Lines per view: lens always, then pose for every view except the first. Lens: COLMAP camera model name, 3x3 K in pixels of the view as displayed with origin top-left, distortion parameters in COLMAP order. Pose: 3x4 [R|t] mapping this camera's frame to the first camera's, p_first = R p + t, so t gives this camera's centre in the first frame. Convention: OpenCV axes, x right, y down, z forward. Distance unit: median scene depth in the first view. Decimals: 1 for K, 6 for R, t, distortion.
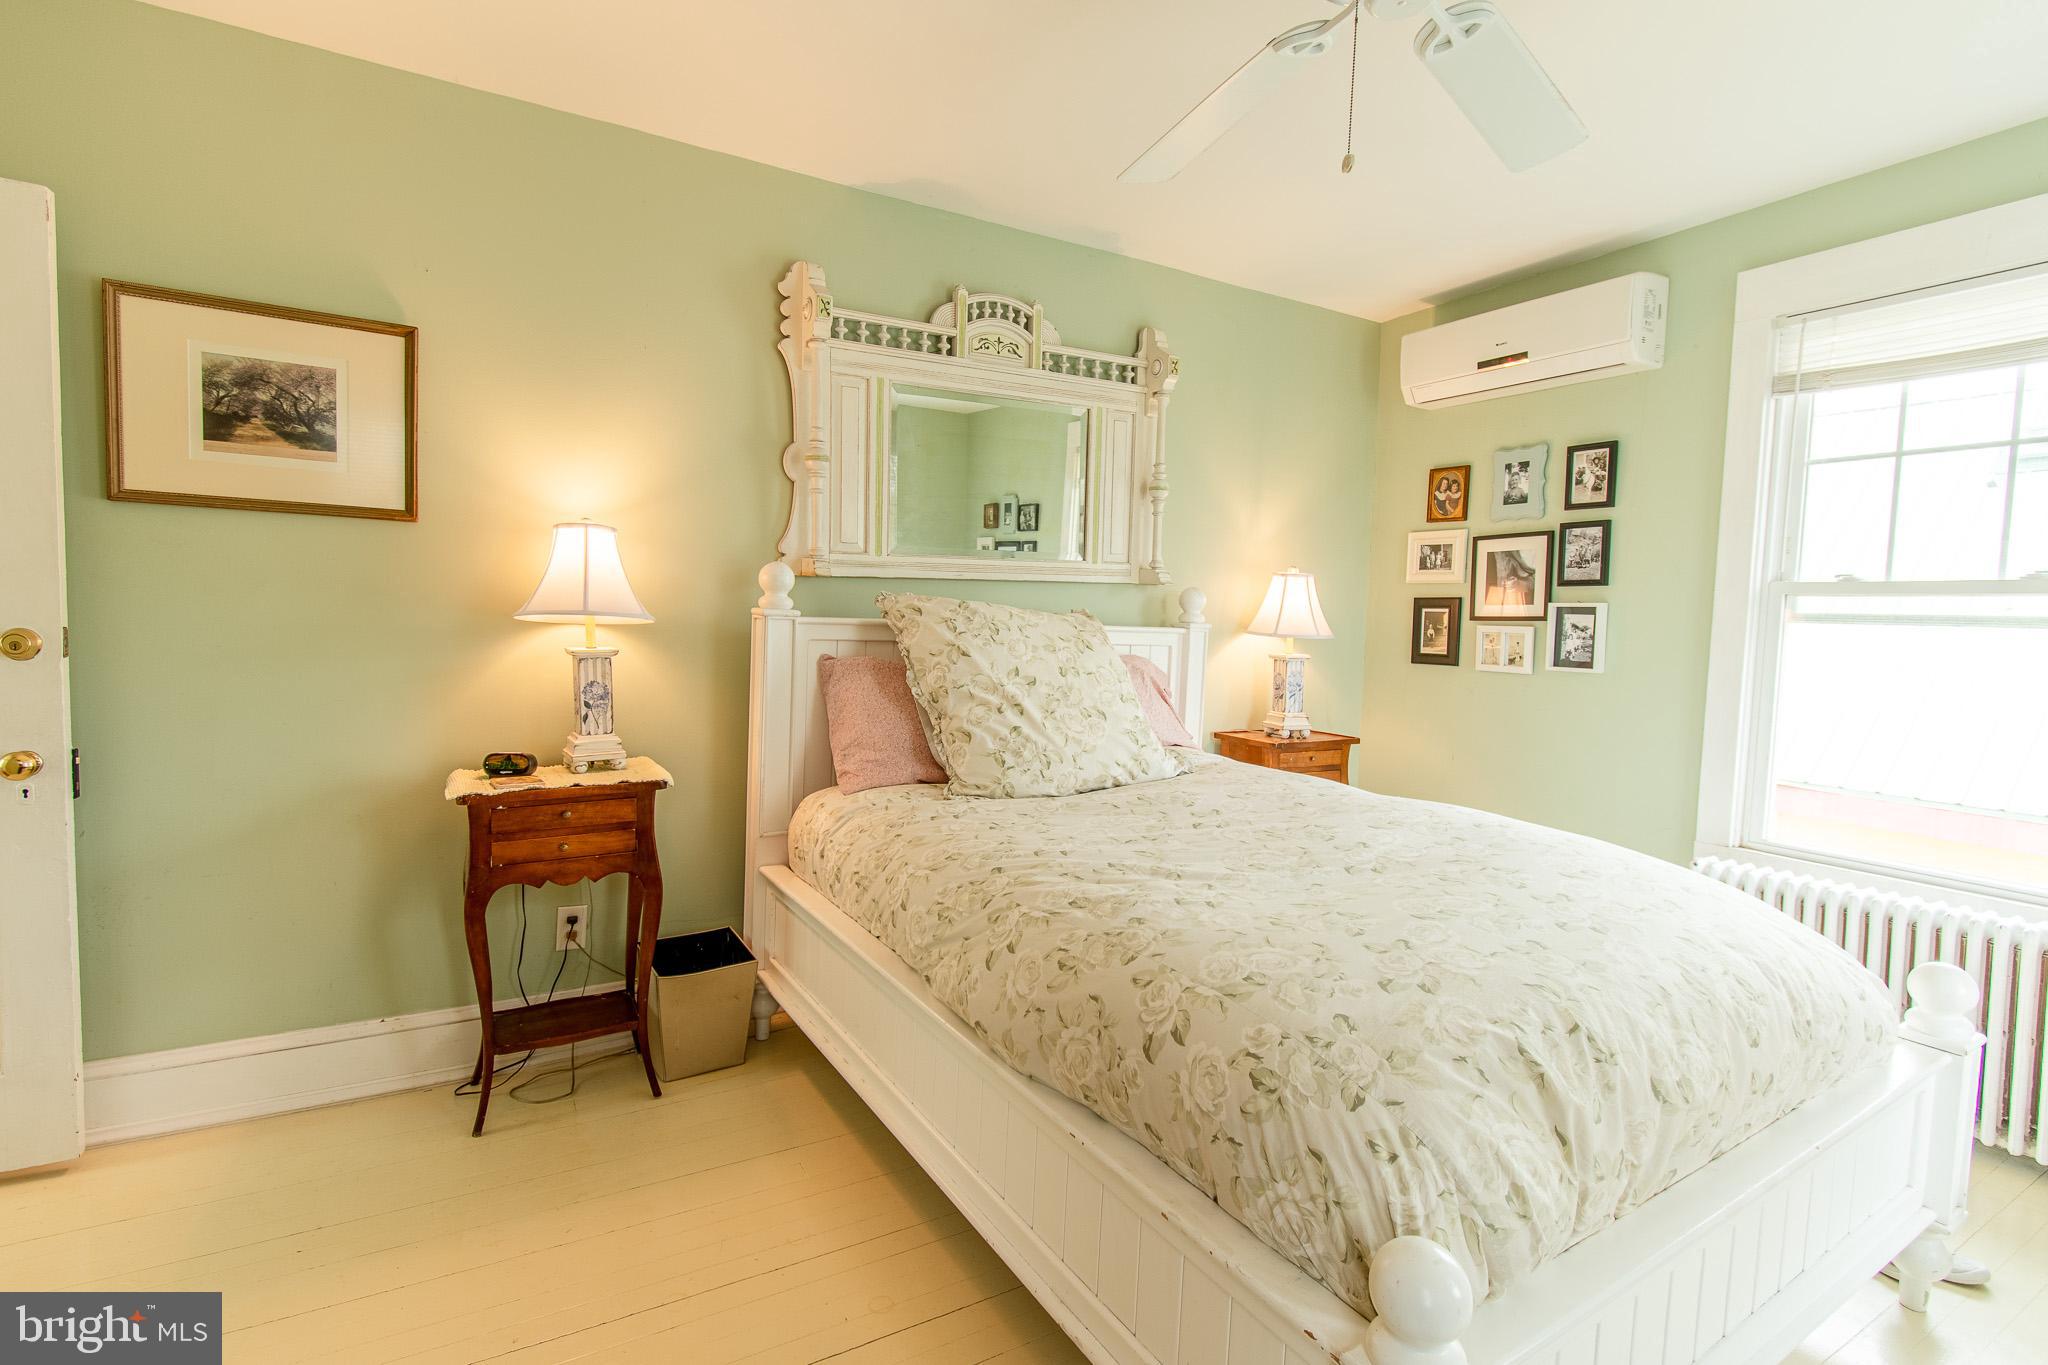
lens RADIAL K [[967.6, 0, 1024.0], [0, 967.6, 682.5], [0, 0, 1]] dist [0.000931, -0.000070]
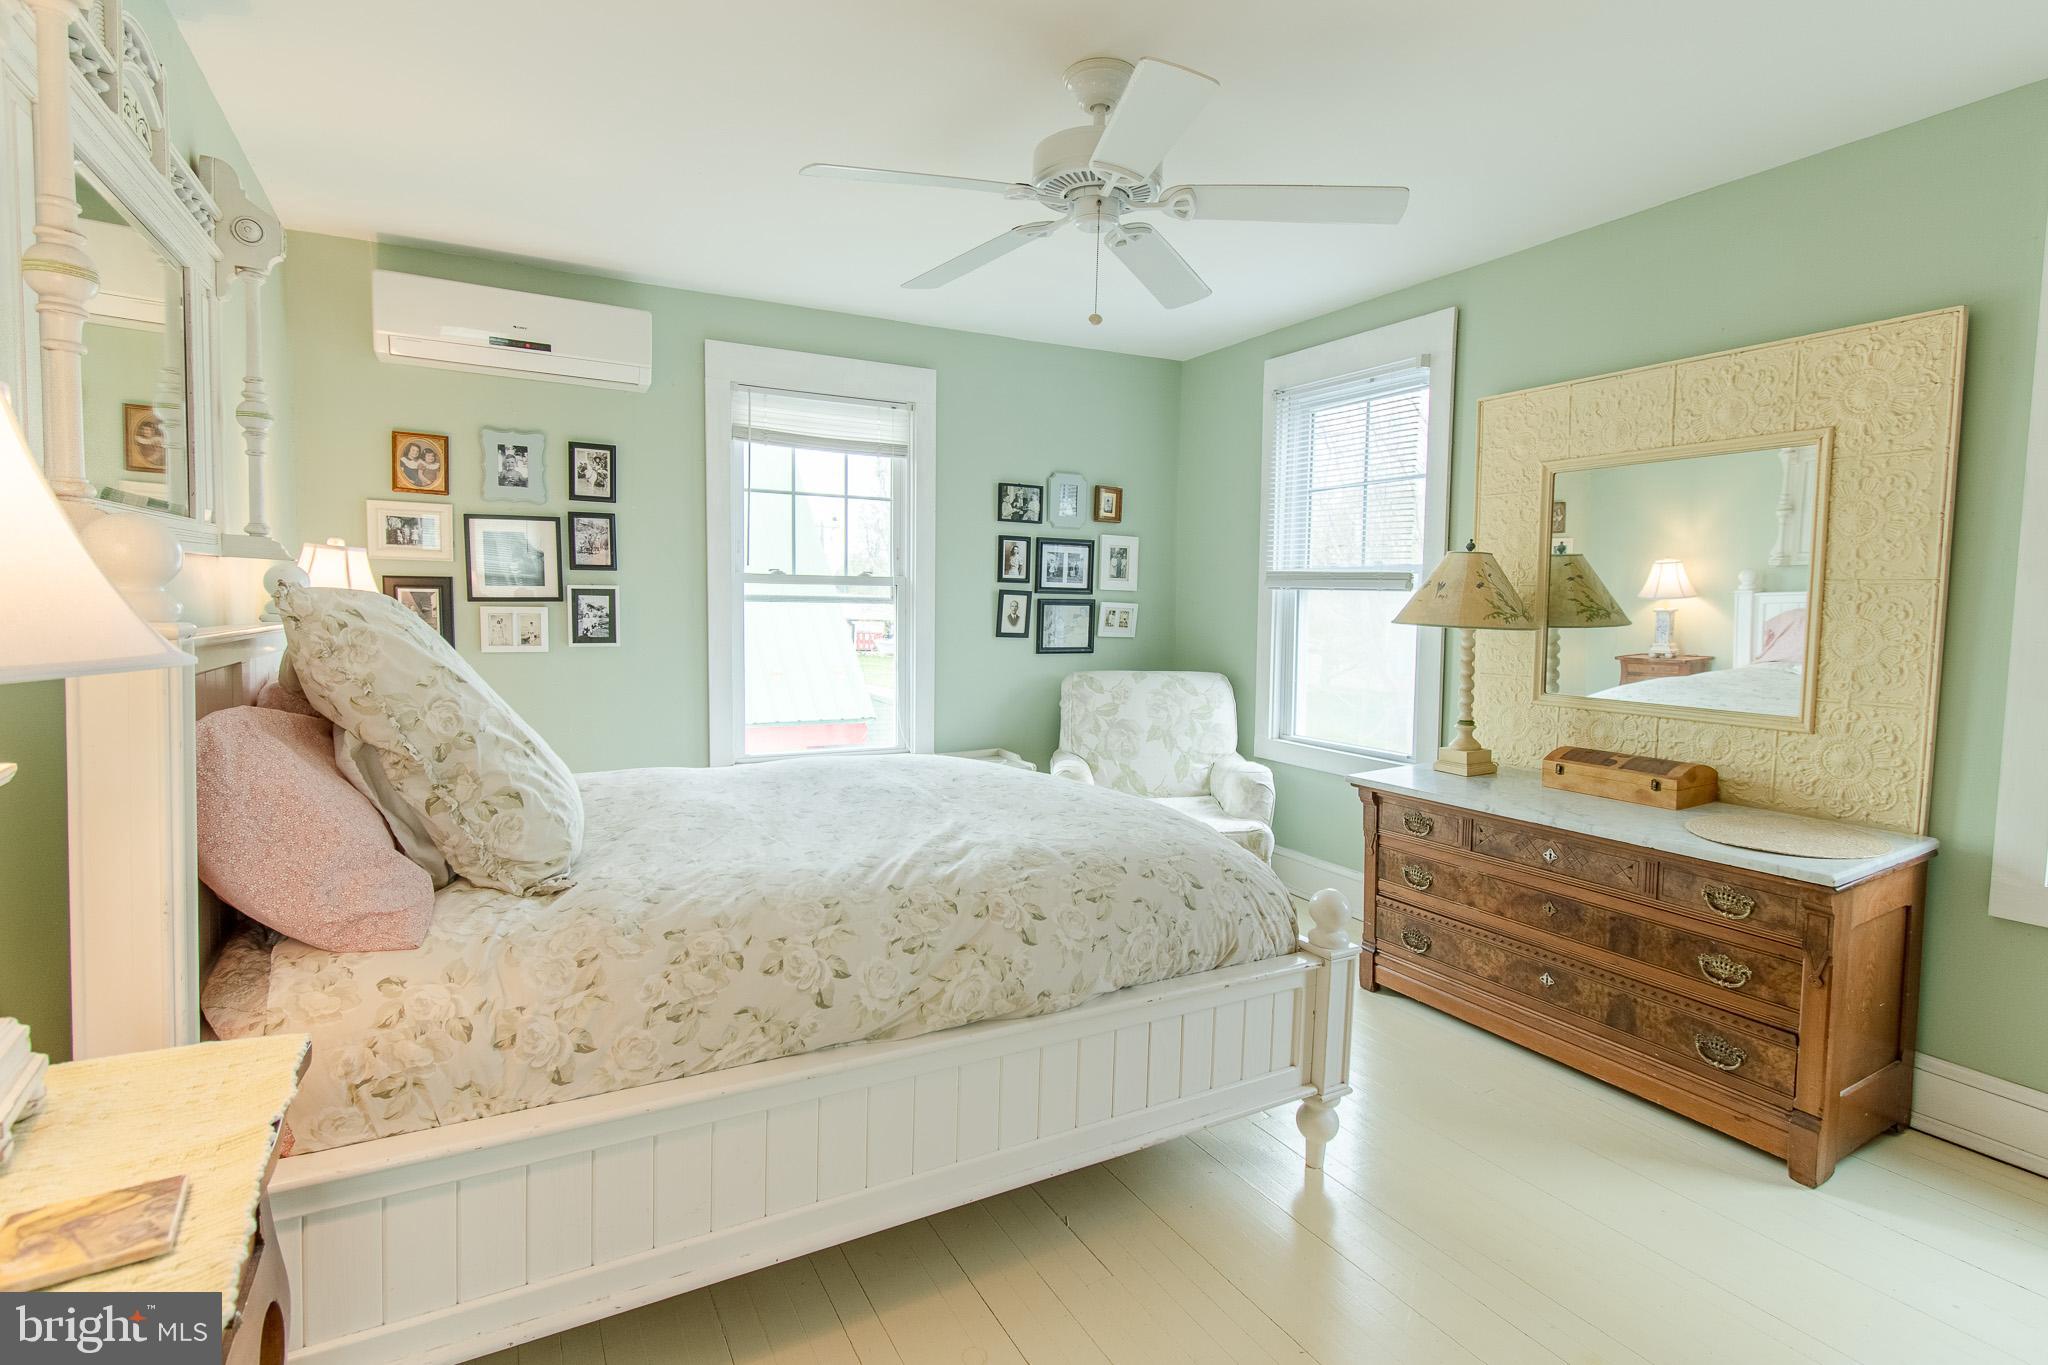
lens RADIAL K [[976.8, 0, 1022.3], [0, 976.8, 675.9], [0, 0, 1]] dist [-0.001422, -0.002510]
pose [[0.038908, -0.096423, 0.994580, -0.536131], [0.057470, 0.993902, 0.094109, -0.055185], [-0.997589, 0.053497, 0.044212, 0.454893]]
